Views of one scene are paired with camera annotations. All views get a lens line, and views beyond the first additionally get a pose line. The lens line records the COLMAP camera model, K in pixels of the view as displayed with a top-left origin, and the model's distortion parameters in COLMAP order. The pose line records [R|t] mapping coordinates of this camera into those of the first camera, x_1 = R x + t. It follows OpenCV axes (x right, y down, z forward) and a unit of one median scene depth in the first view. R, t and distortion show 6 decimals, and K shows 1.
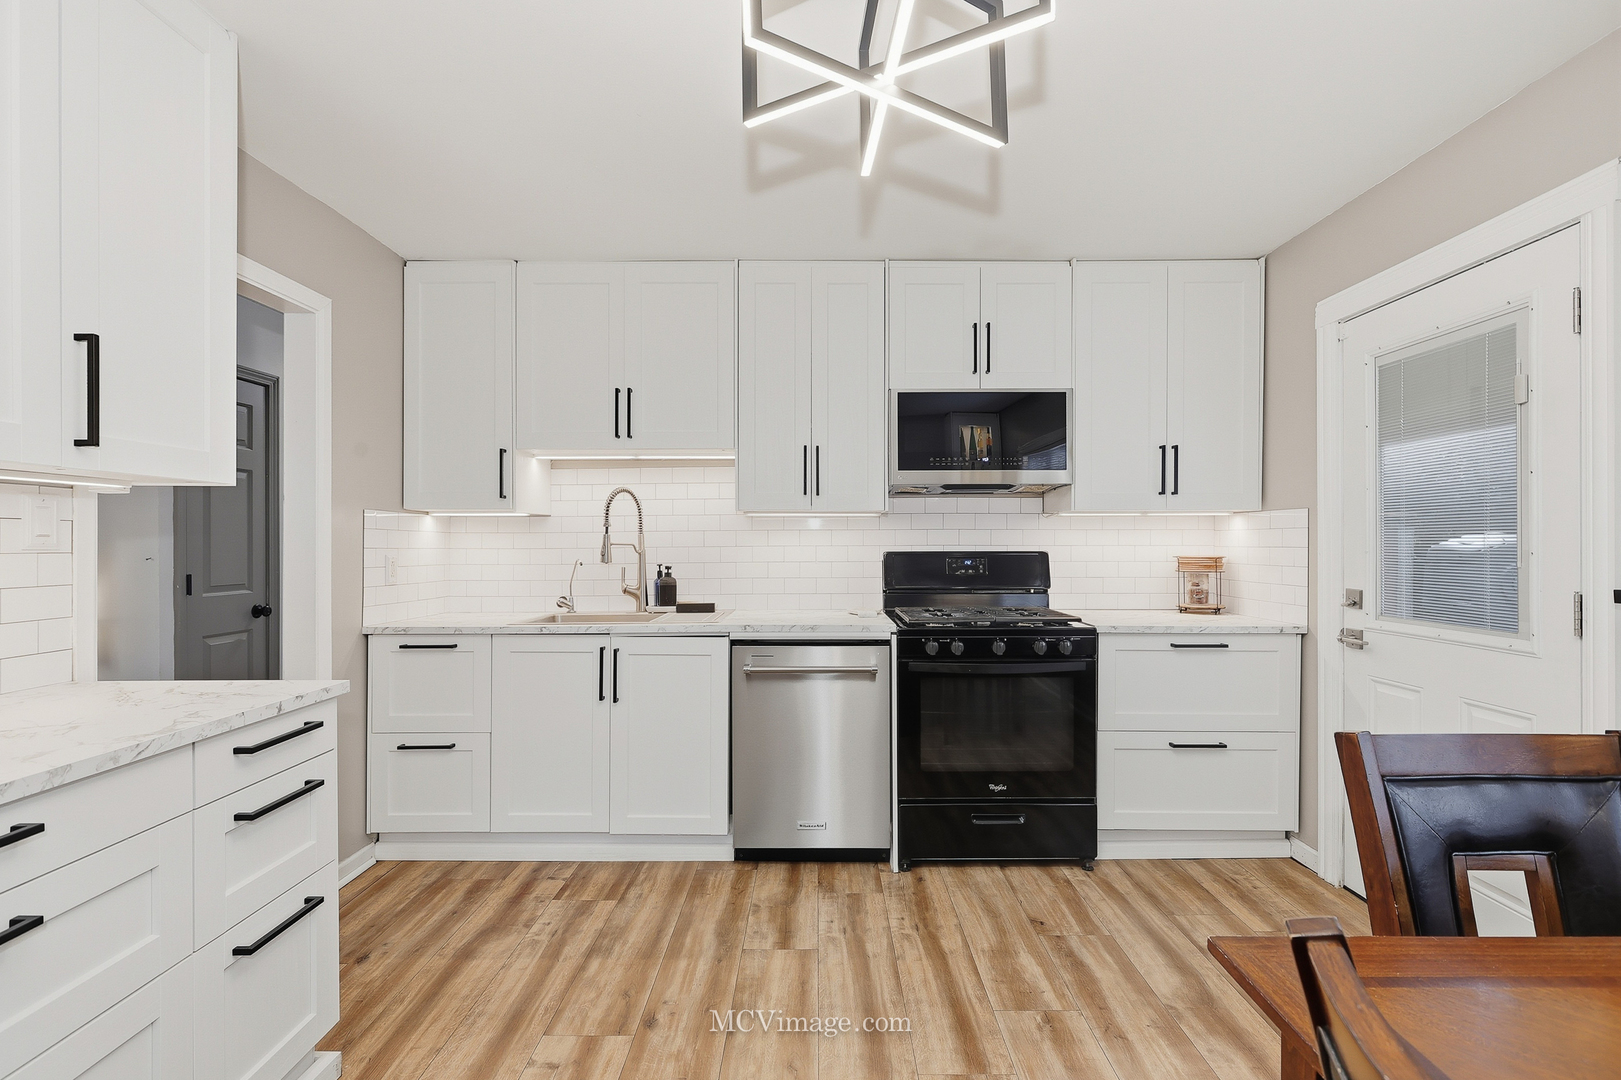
lens RADIAL K [[731.4, 0, 812.0], [0, 731.4, 548.4], [0, 0, 1]] dist [0.001724, 0.000539]
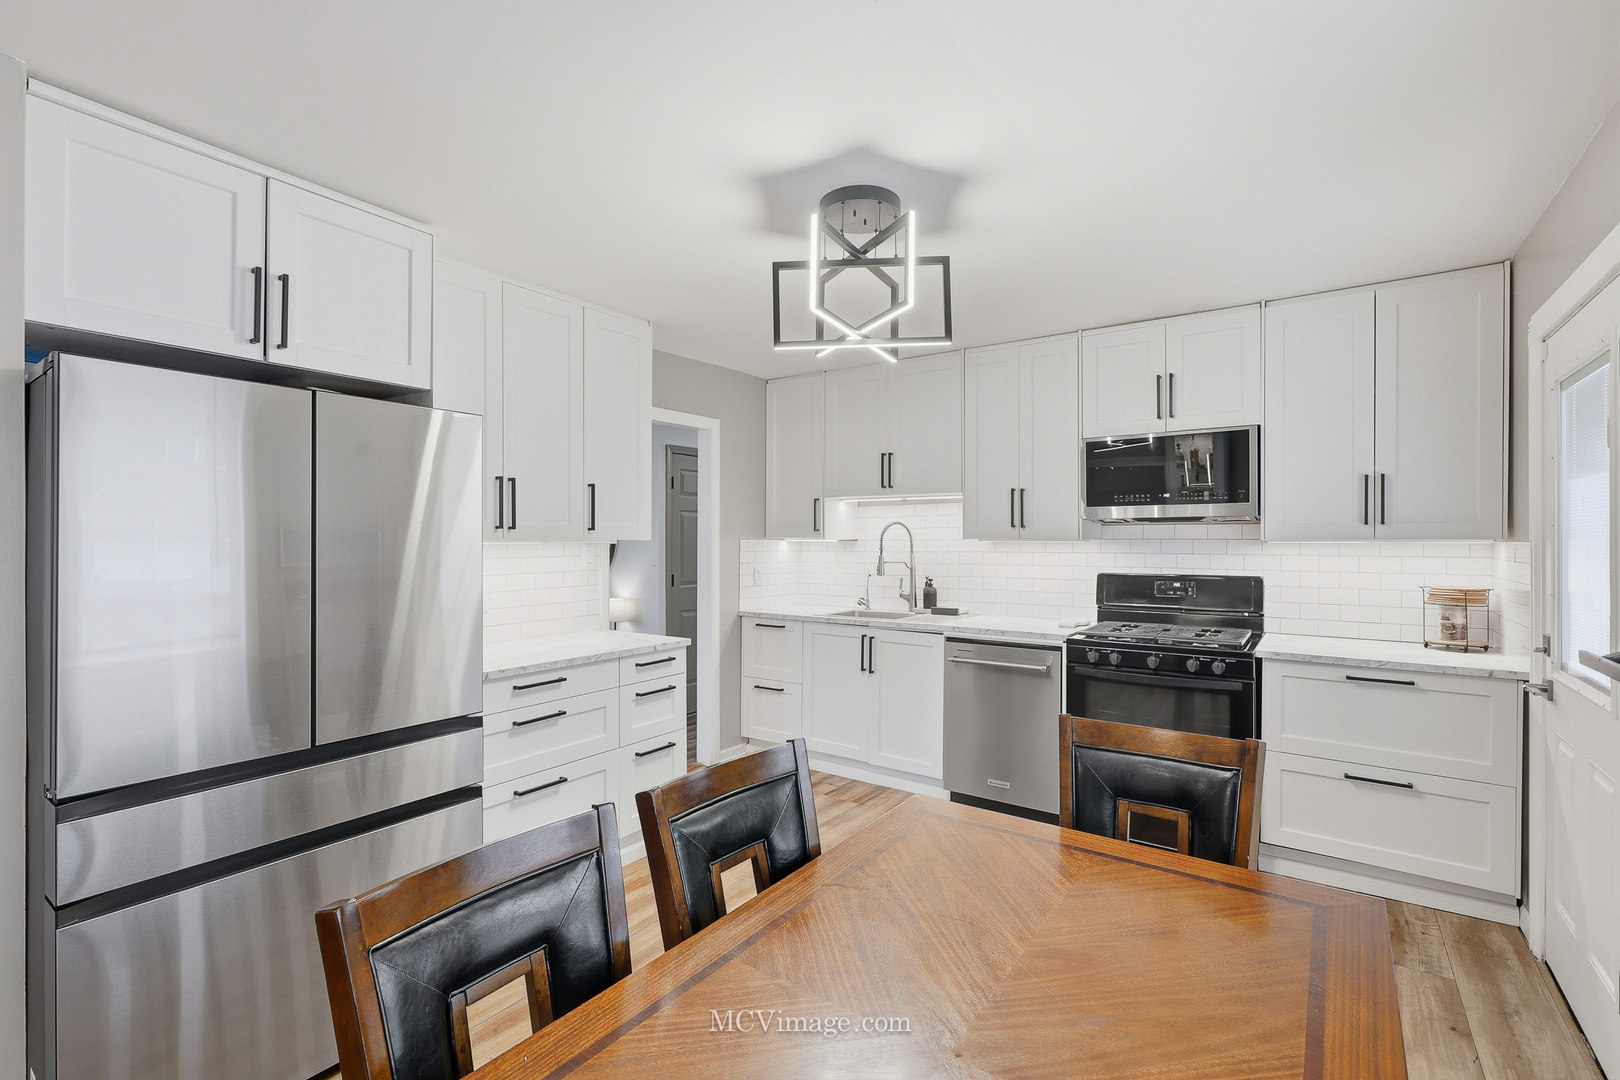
lens RADIAL K [[725.5, 0, 792.1], [0, 725.5, 541.3], [0, 0, 1]] dist [-0.002777, 0.000398]
pose [[0.807751, 0.003367, -0.589514, 0.430044], [-0.004084, 0.999992, 0.000114, -0.048565], [0.589509, 0.002315, 0.807758, -0.242574]]
